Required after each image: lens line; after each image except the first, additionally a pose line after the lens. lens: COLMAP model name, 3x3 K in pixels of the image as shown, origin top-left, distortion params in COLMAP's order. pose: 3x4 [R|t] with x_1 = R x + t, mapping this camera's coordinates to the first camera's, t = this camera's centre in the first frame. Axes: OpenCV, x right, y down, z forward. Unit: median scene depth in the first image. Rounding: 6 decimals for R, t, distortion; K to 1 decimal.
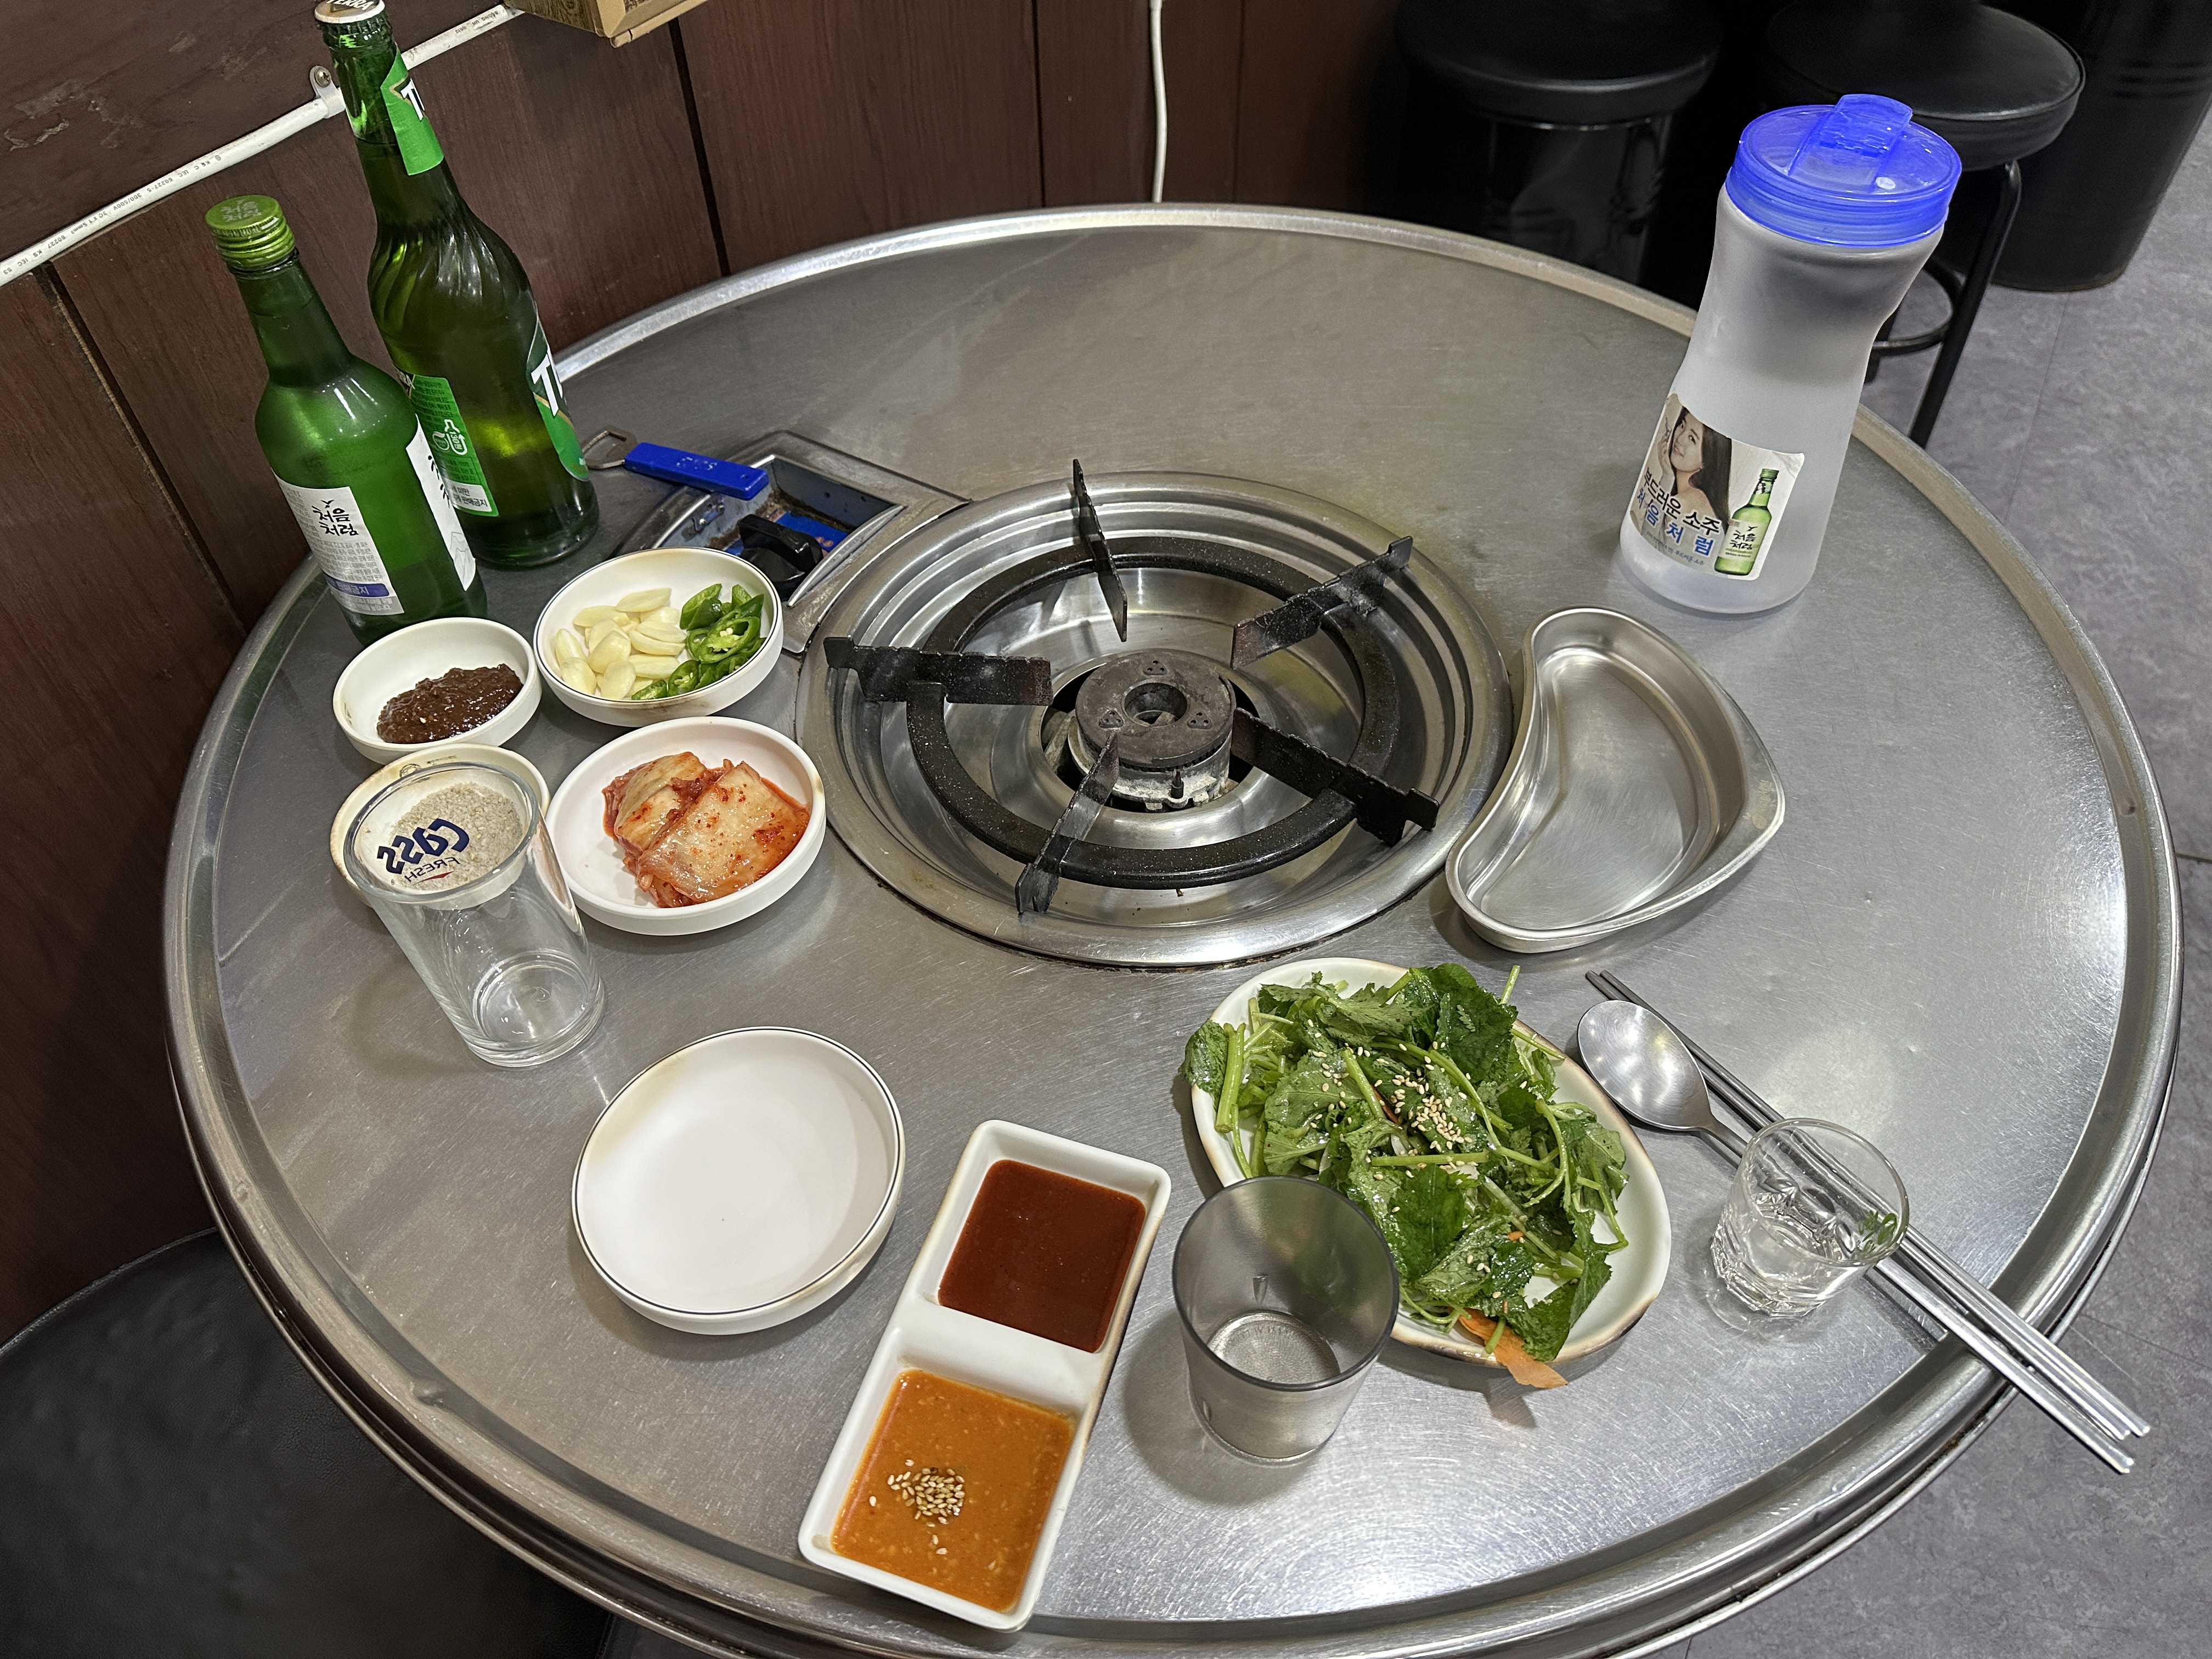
lens RADIAL K [[1578.4, 0, 1100.7], [0, 1578.4, 825.4], [0, 0, 1]] dist [0.006080, -0.019073]
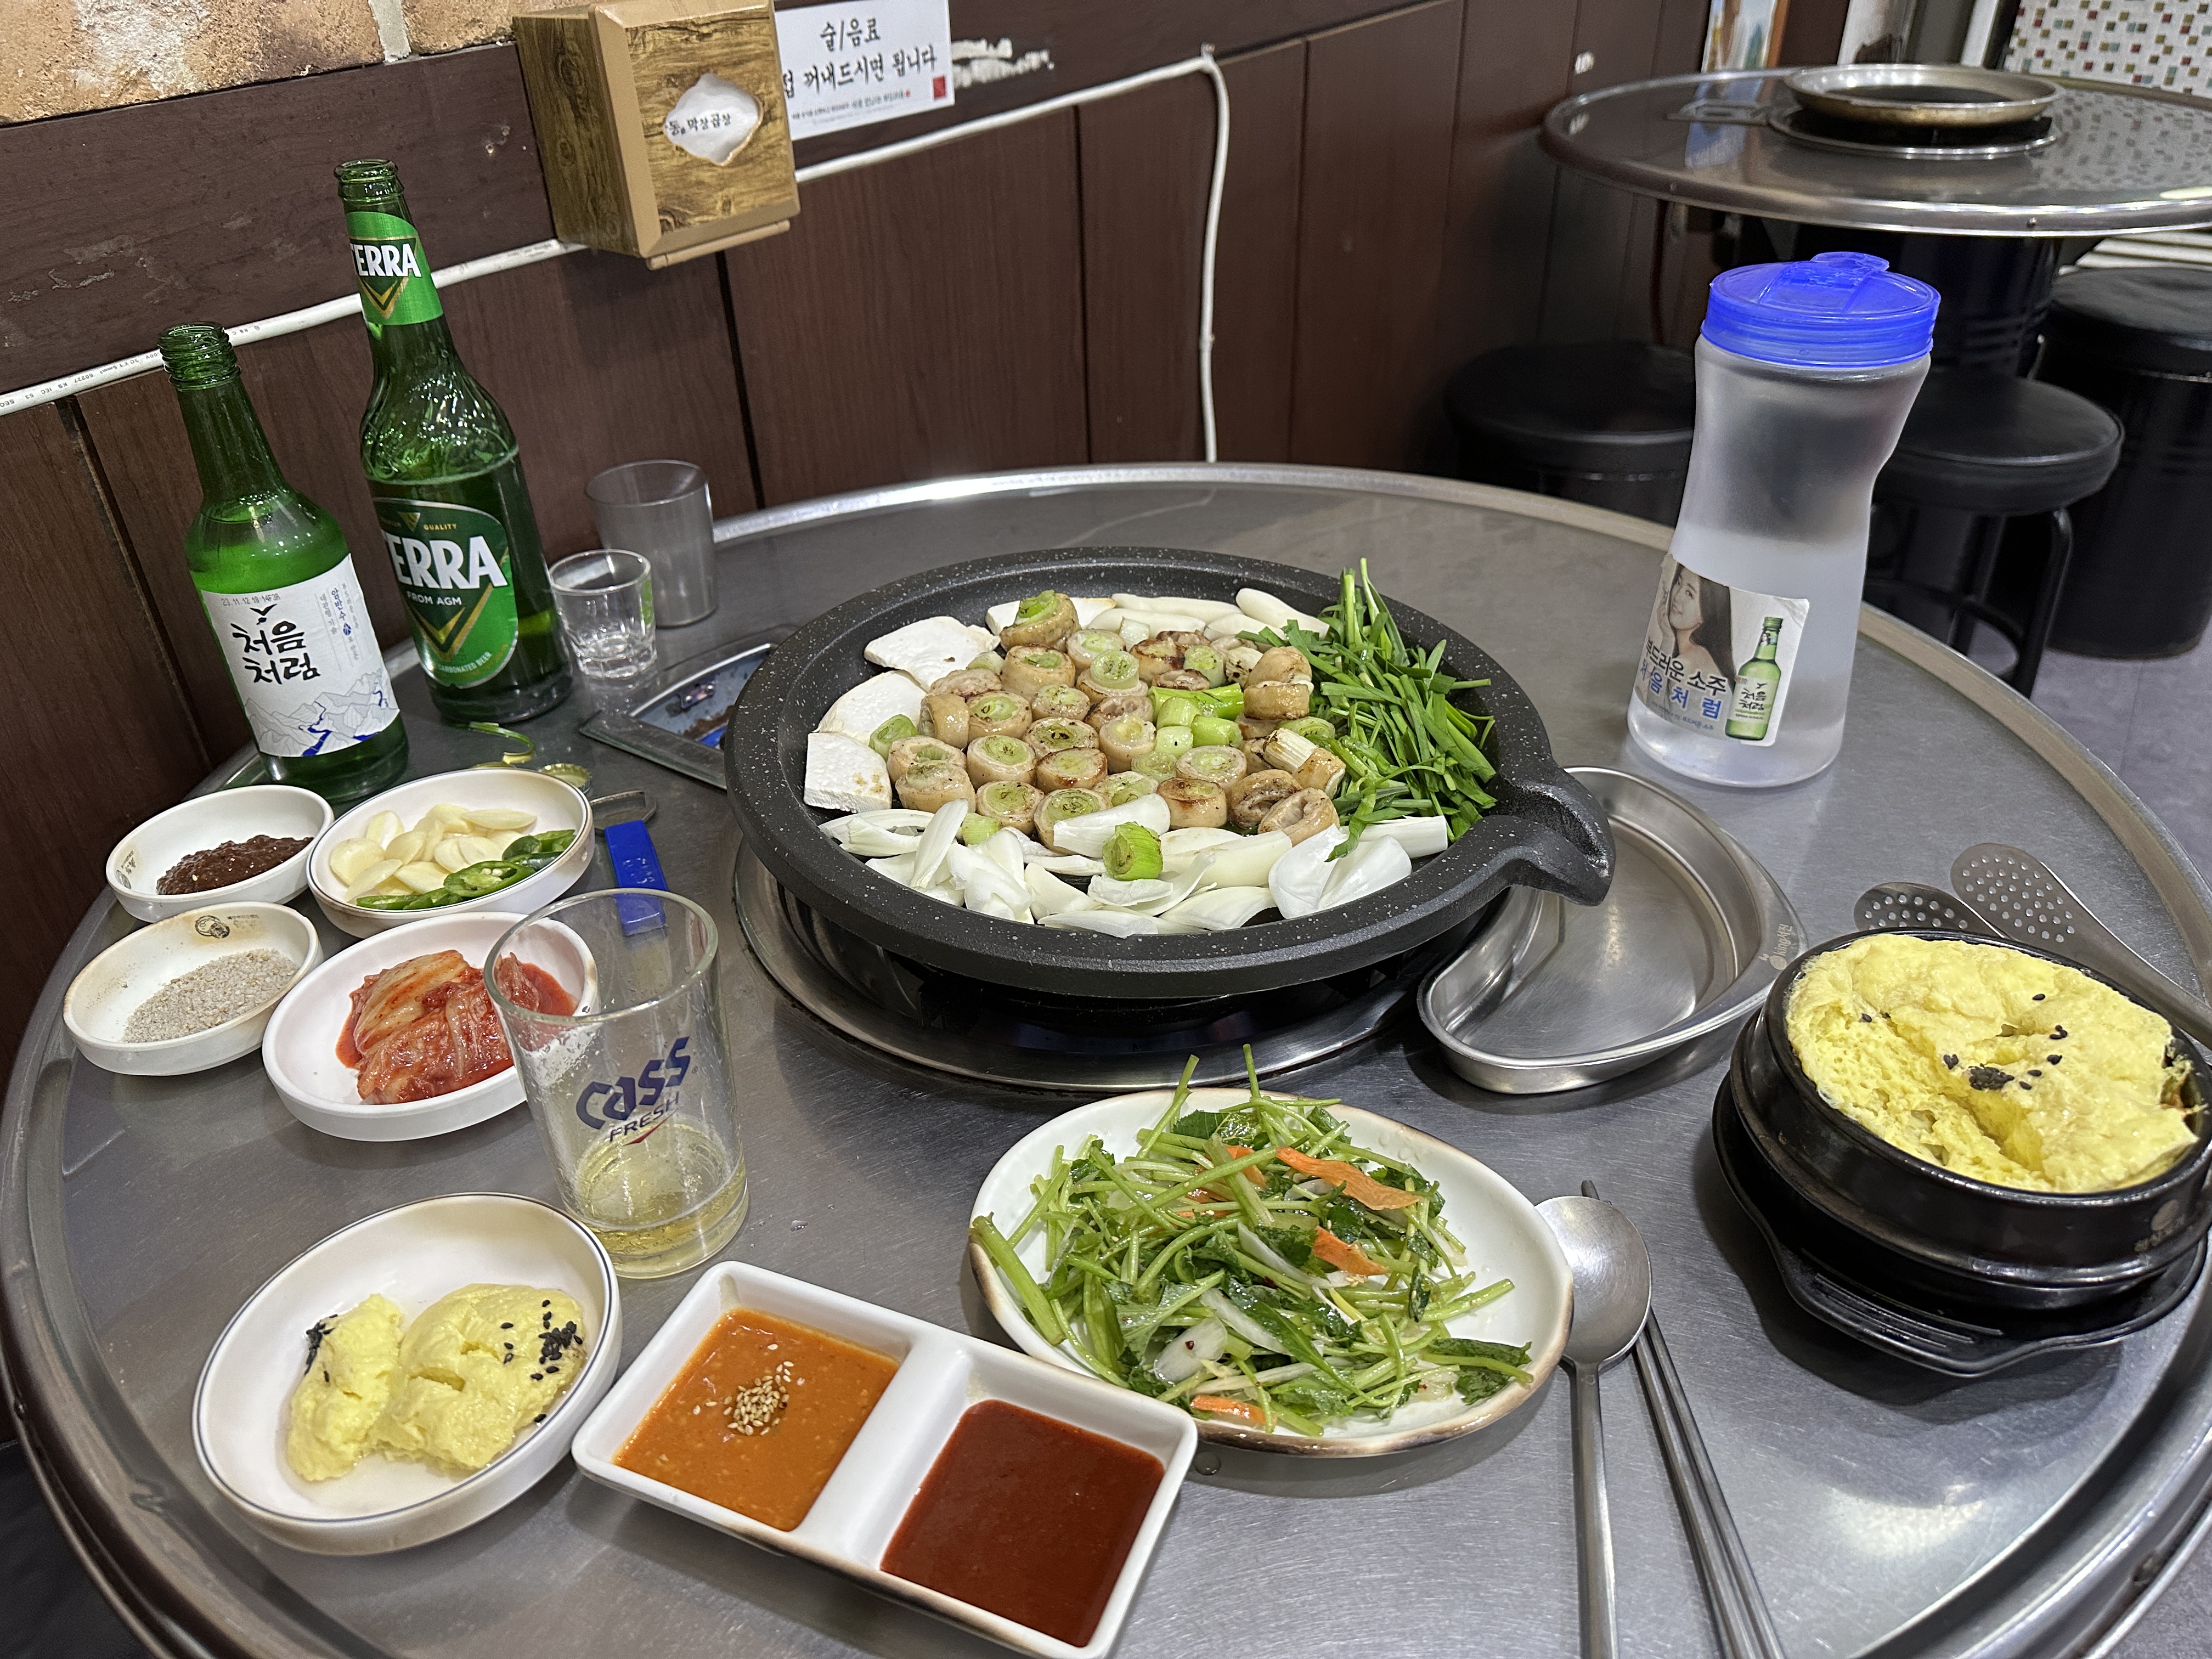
lens RADIAL K [[1575.7, 0, 1103.3], [0, 1575.7, 833.7], [0, 0, 1]] dist [0.004017, -0.009139]
pose [[0.997364, 0.026675, -0.067481, 0.087968], [-0.043461, 0.964318, -0.261155, 0.155907], [0.058107, 0.263400, 0.962935, 0.099321]]
